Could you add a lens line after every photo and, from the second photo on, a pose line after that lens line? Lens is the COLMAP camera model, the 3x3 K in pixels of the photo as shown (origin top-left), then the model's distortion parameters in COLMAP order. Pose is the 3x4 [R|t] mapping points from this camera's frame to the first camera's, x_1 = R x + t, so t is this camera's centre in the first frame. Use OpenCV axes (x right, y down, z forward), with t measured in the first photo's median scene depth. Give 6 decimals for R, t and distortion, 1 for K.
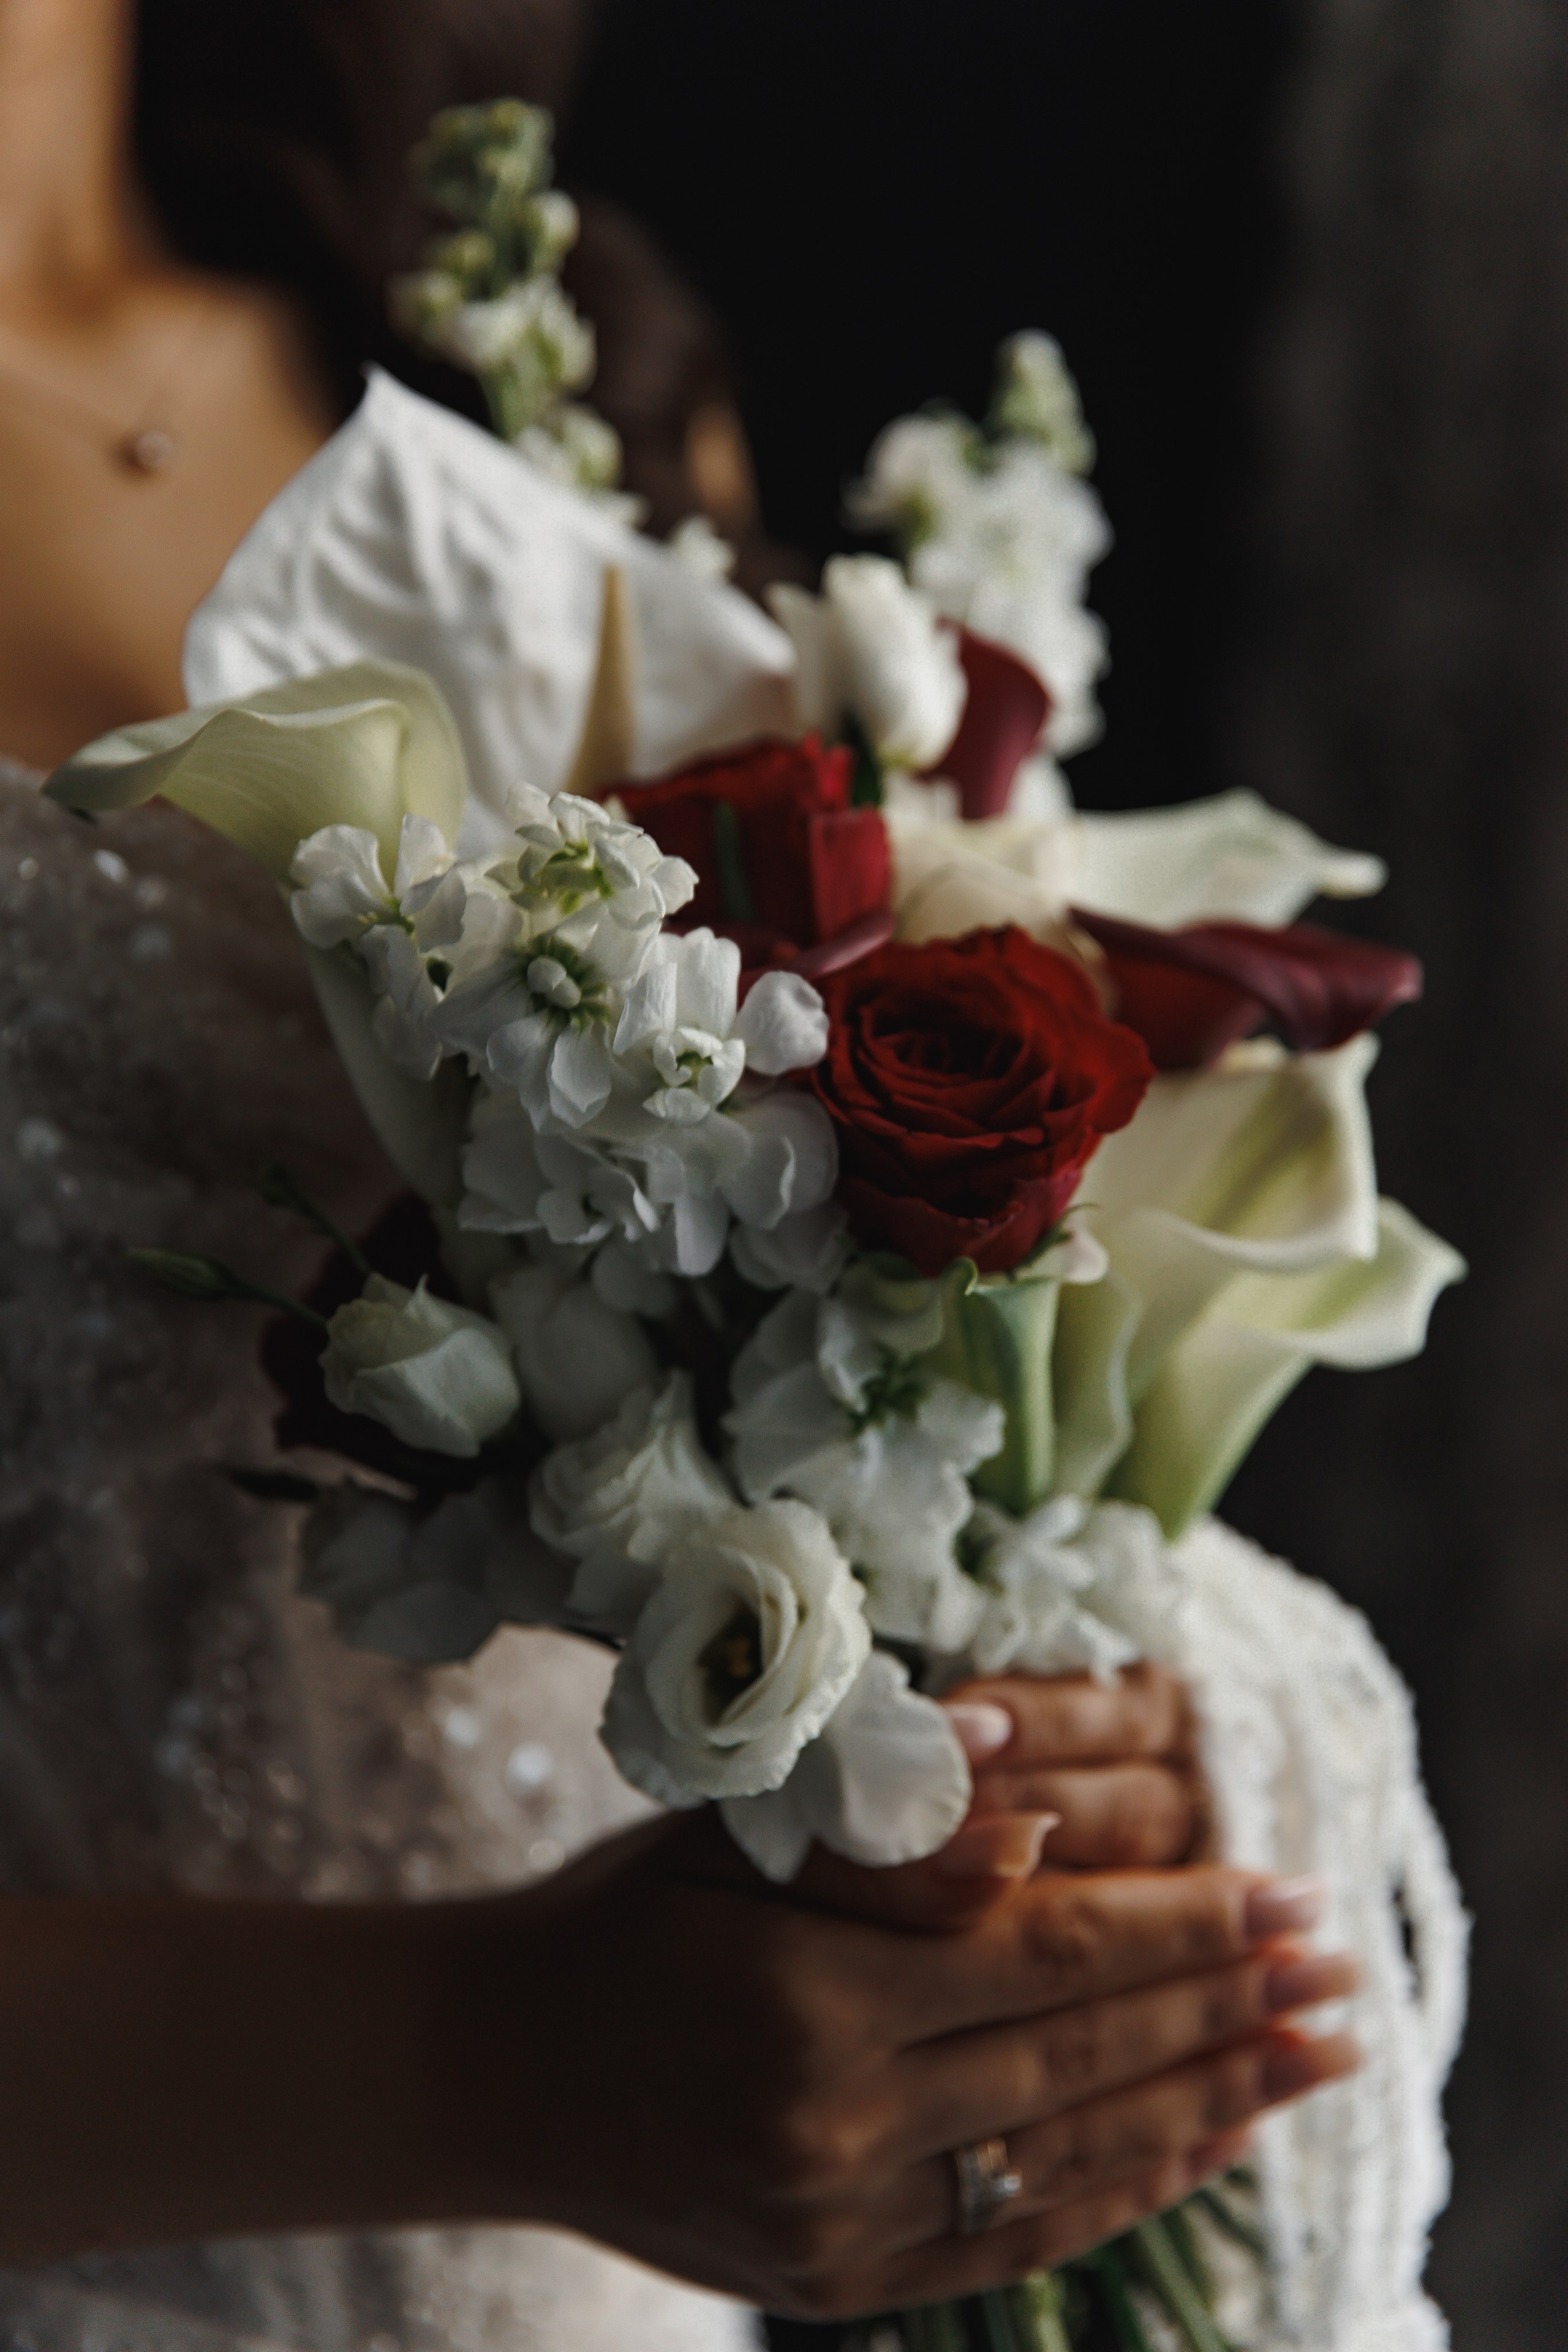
lens RADIAL K [[4424.2, 0, 784.0], [0, 4424.2, 1176.0], [0, 0, 1]] dist [0.015665, 2.086664]
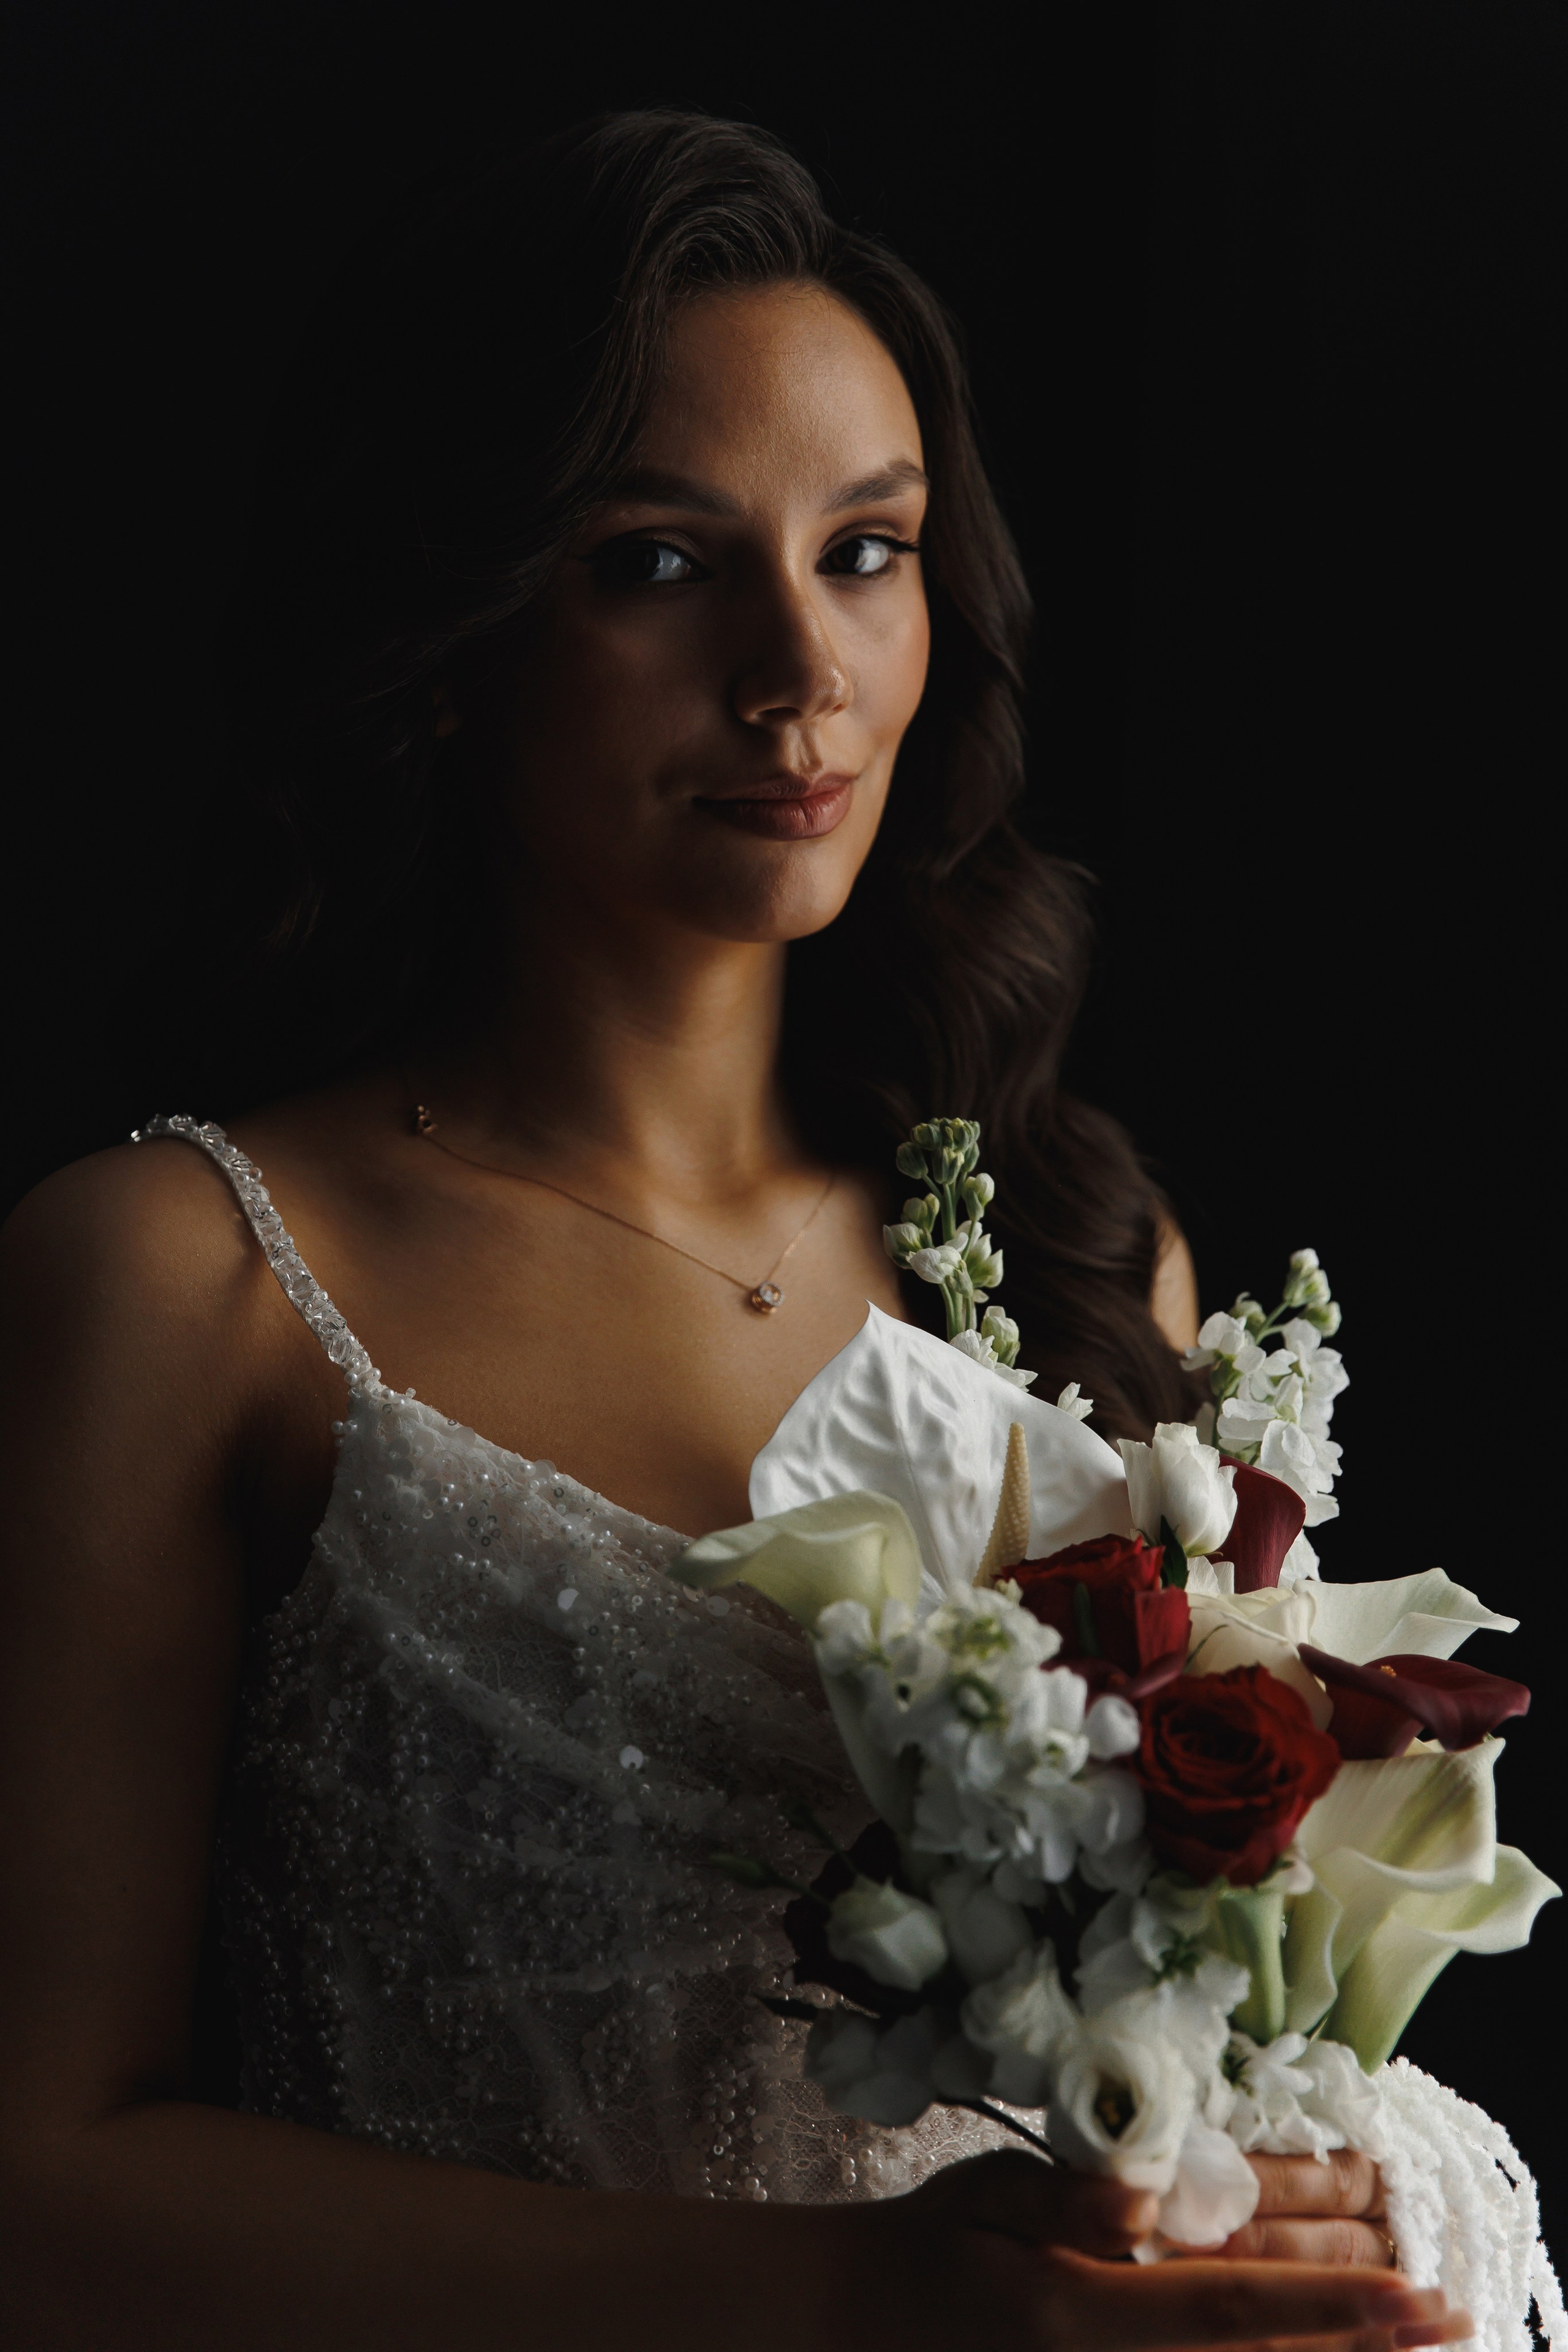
lens RADIAL K [[4424.2, 0, 784.0], [0, 4424.2, 1176.0], [0, 0, 1]] dist [0.015665, 2.086664]
pose [[0.994924, 0.012273, -0.099878, 0.038576], [-0.025169, 0.991338, -0.128898, -0.021163], [0.097431, 0.130757, 0.986615, -0.630614]]
